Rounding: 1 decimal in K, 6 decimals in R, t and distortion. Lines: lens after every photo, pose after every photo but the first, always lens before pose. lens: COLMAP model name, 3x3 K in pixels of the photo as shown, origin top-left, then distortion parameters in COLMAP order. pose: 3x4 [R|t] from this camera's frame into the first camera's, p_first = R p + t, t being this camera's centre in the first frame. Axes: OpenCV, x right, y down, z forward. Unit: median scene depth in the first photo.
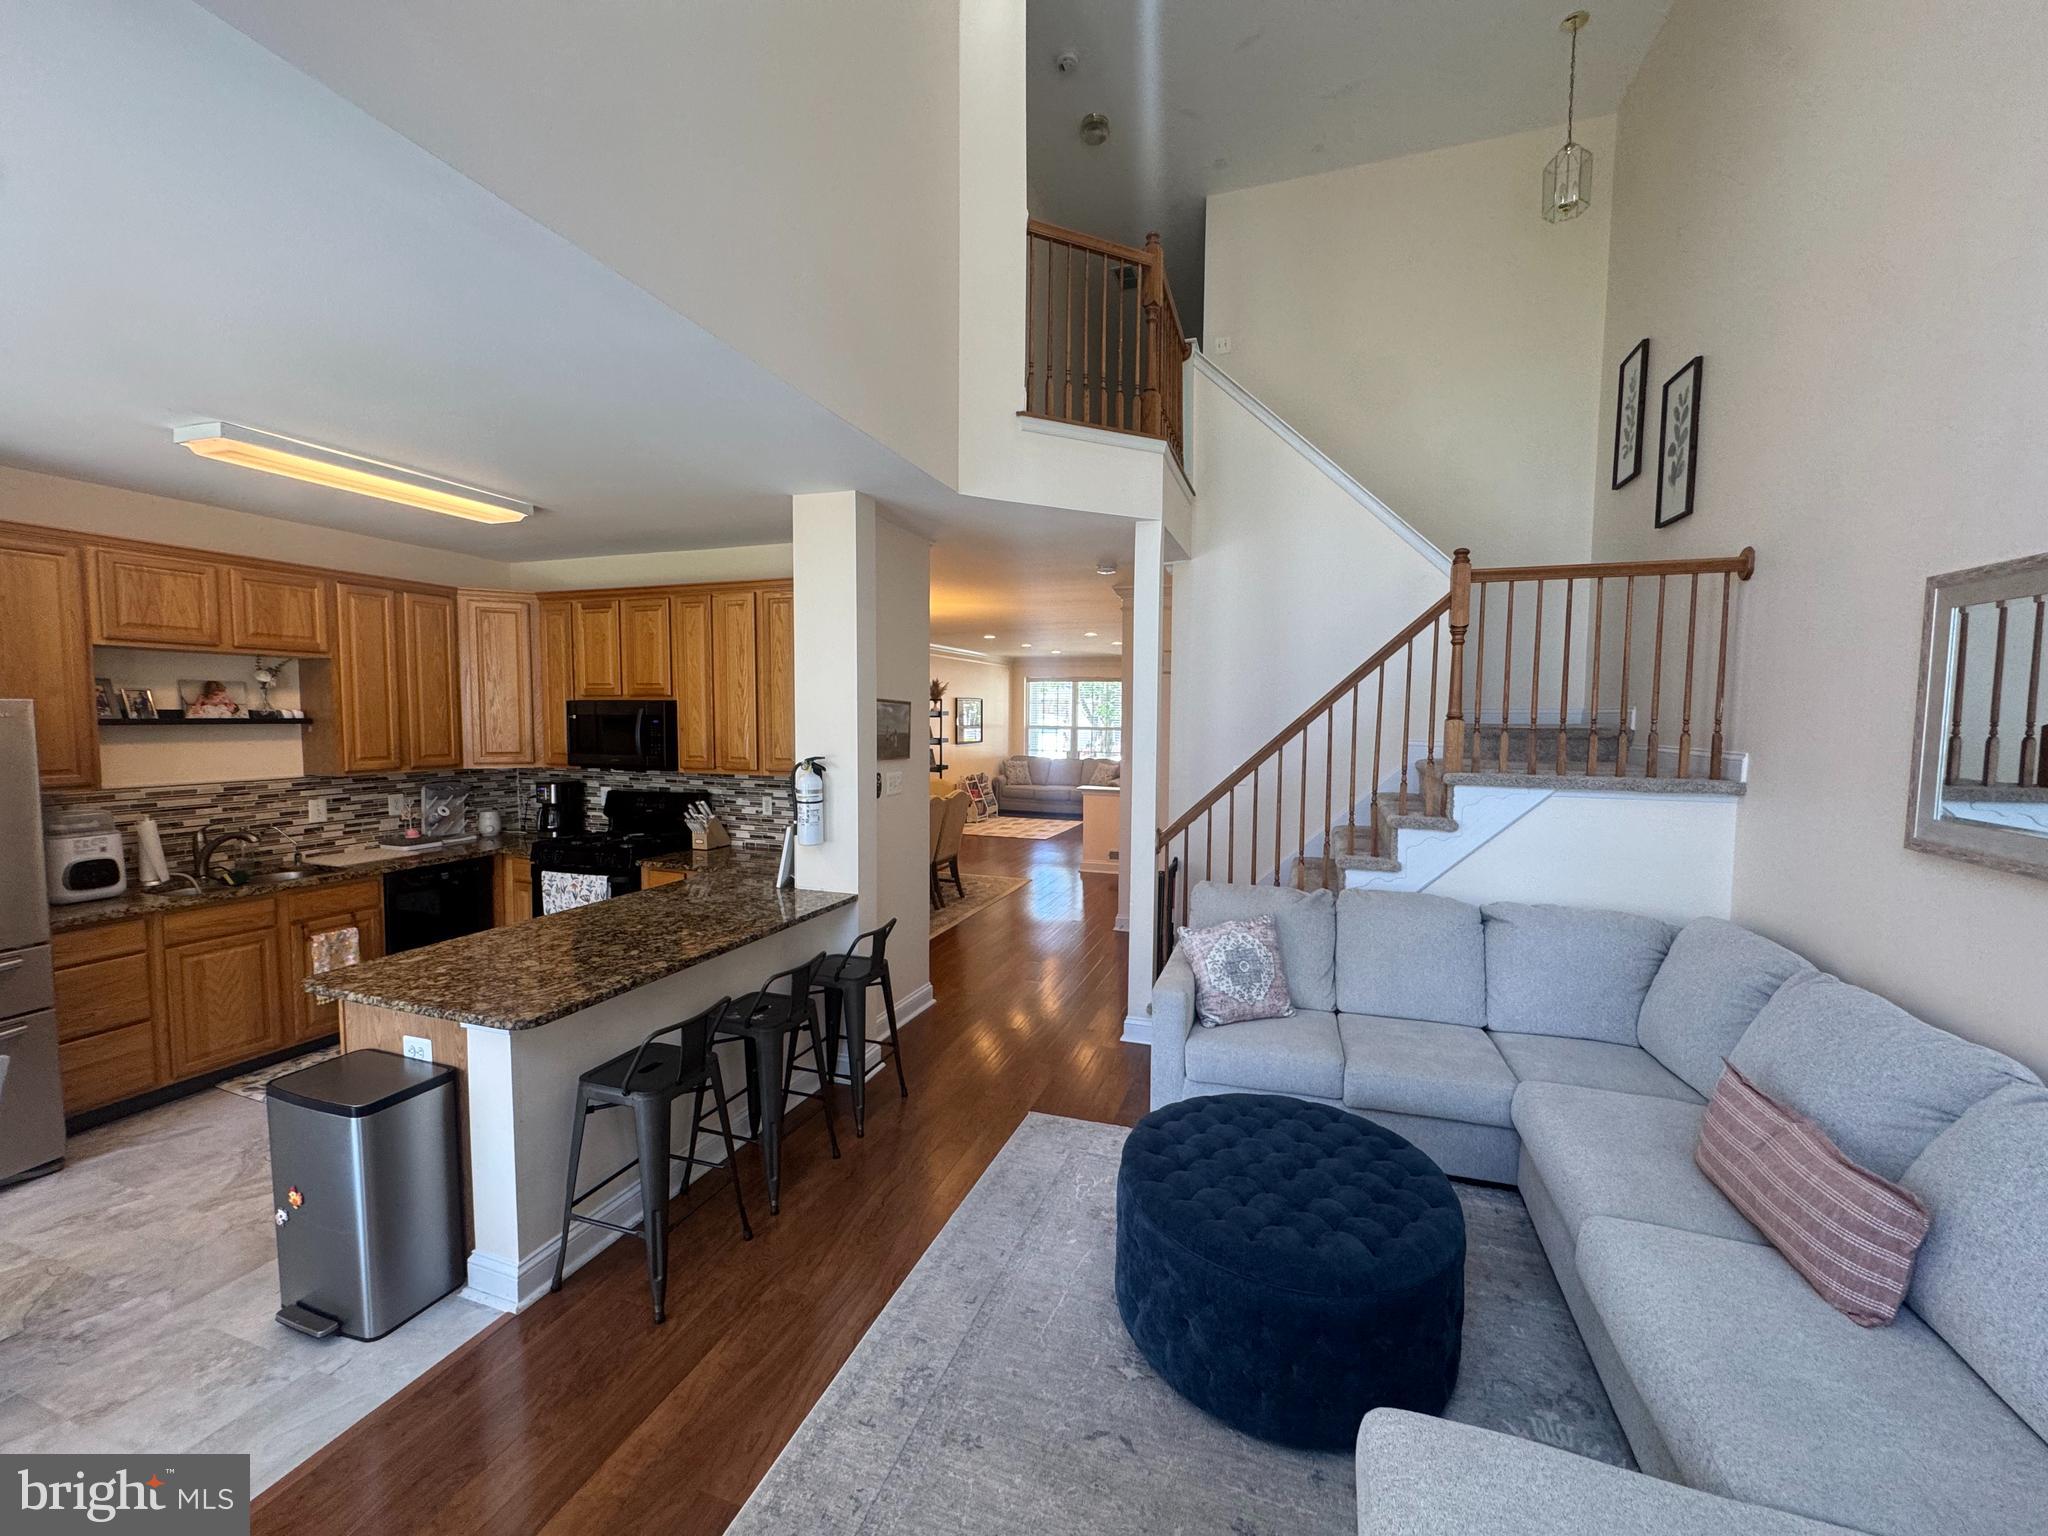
lens RADIAL K [[816.6, 0, 1018.6], [0, 816.6, 769.3], [0, 0, 1]] dist [-0.000874, -0.000054]
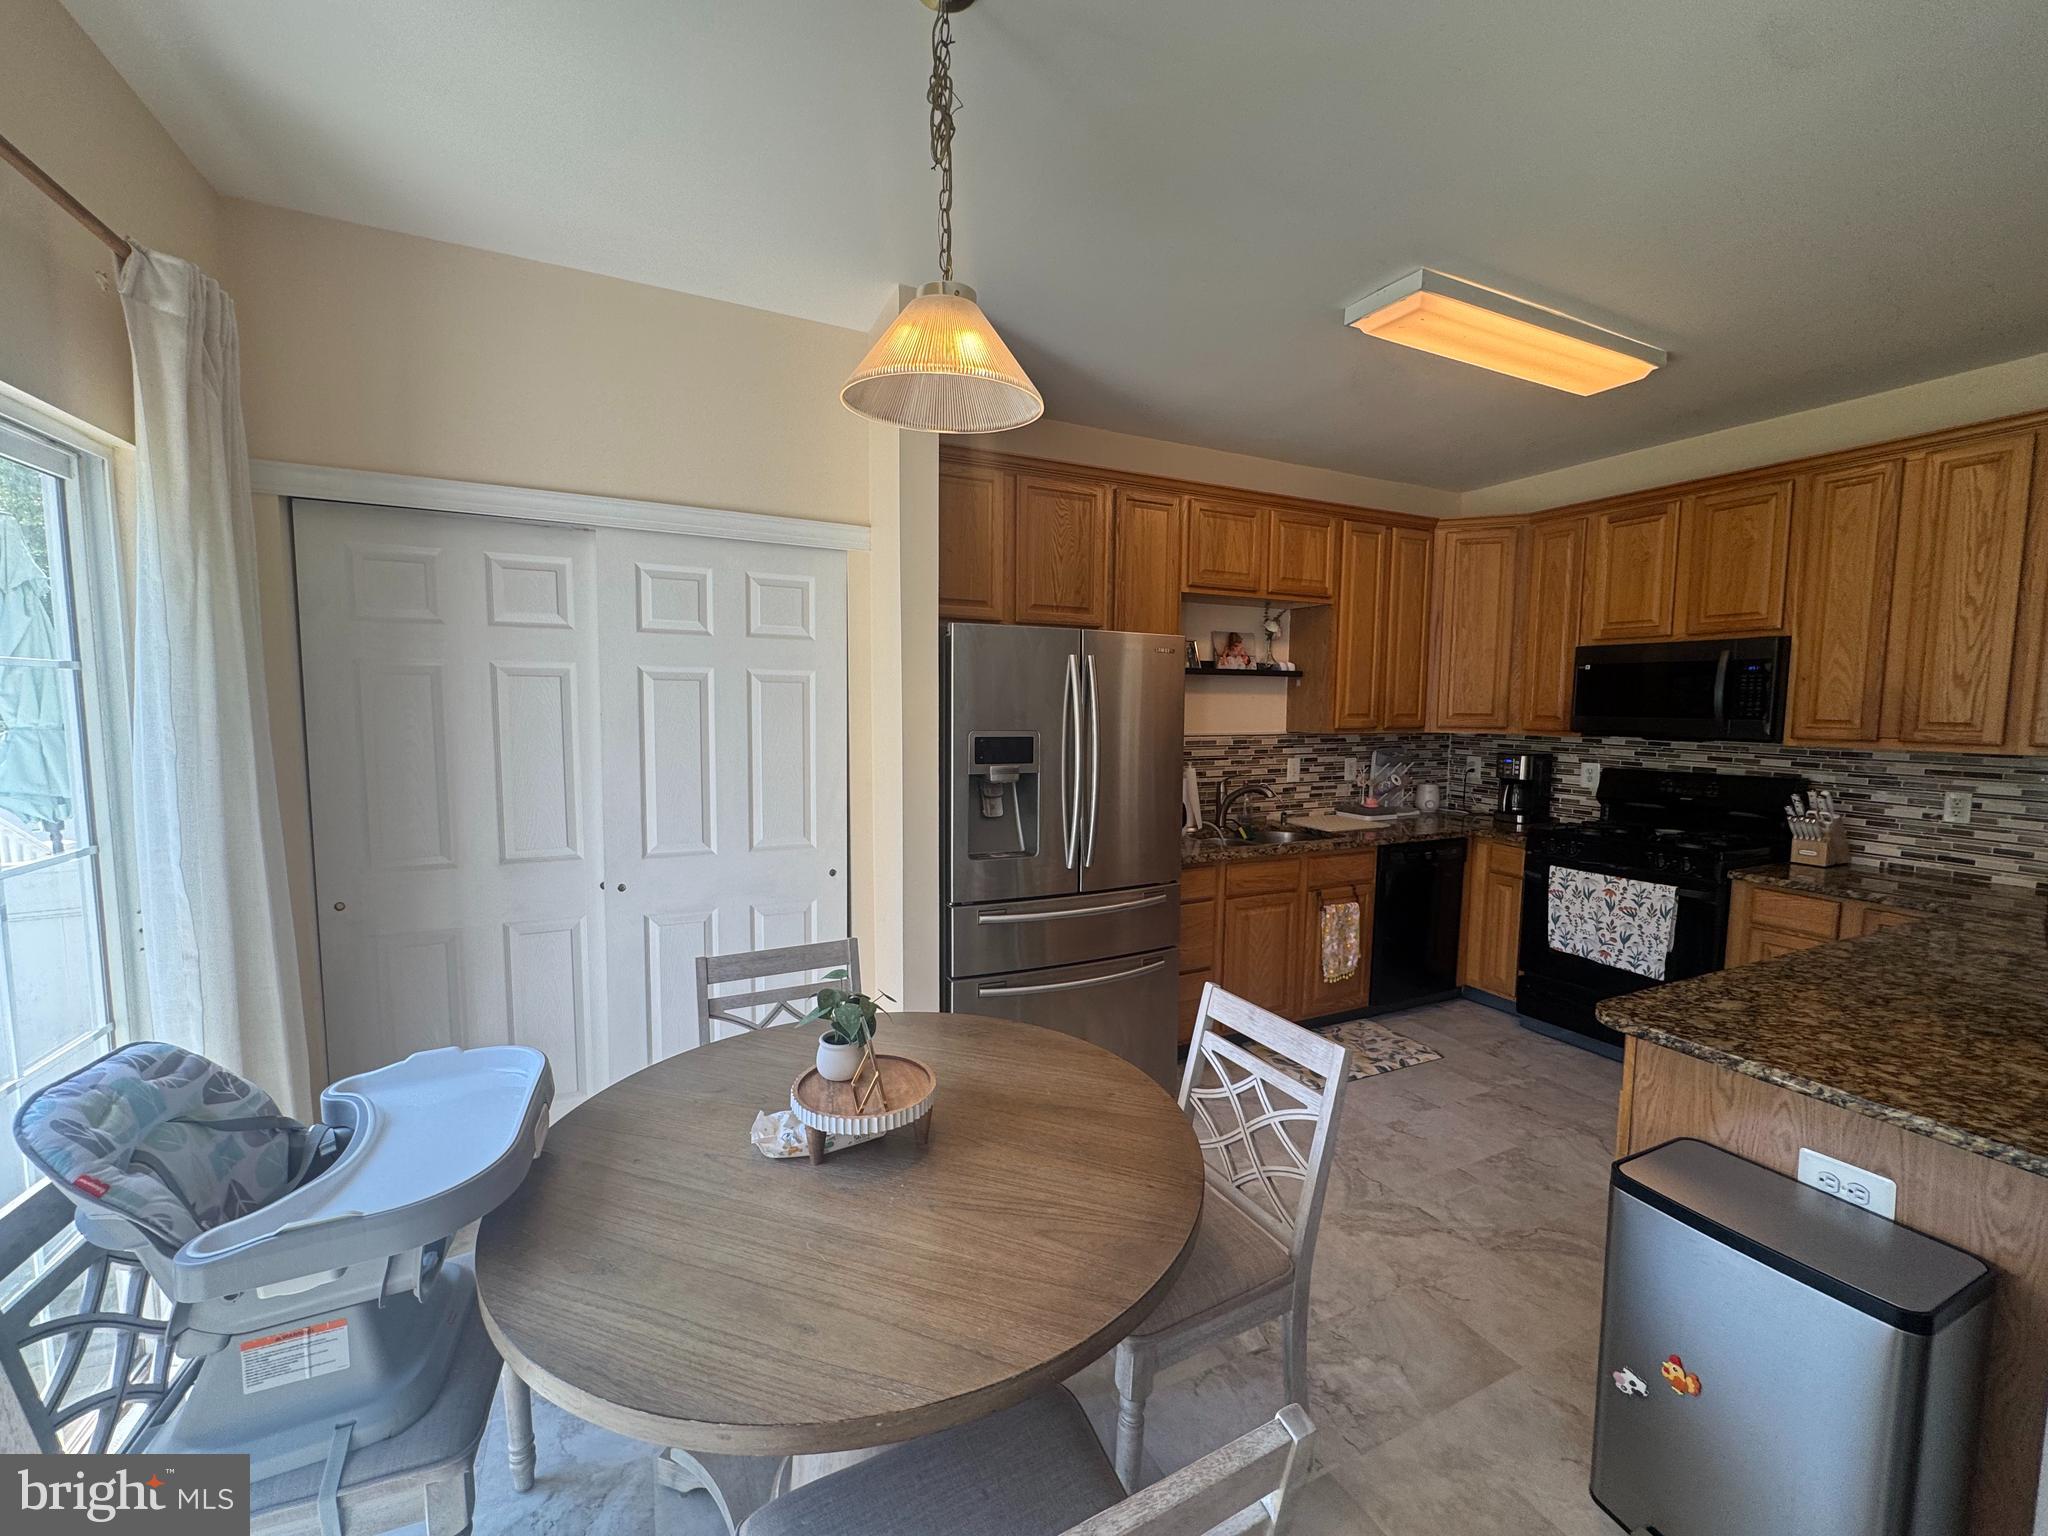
lens RADIAL K [[816.6, 0, 1023.6], [0, 816.6, 768.0], [0, 0, 1]] dist [-0.000874, -0.000054]
pose [[0.713999, 0.057591, -0.697774, -0.428601], [-0.050118, 0.998259, 0.031109, 0.035320], [0.698351, 0.012759, 0.715642, 0.102446]]
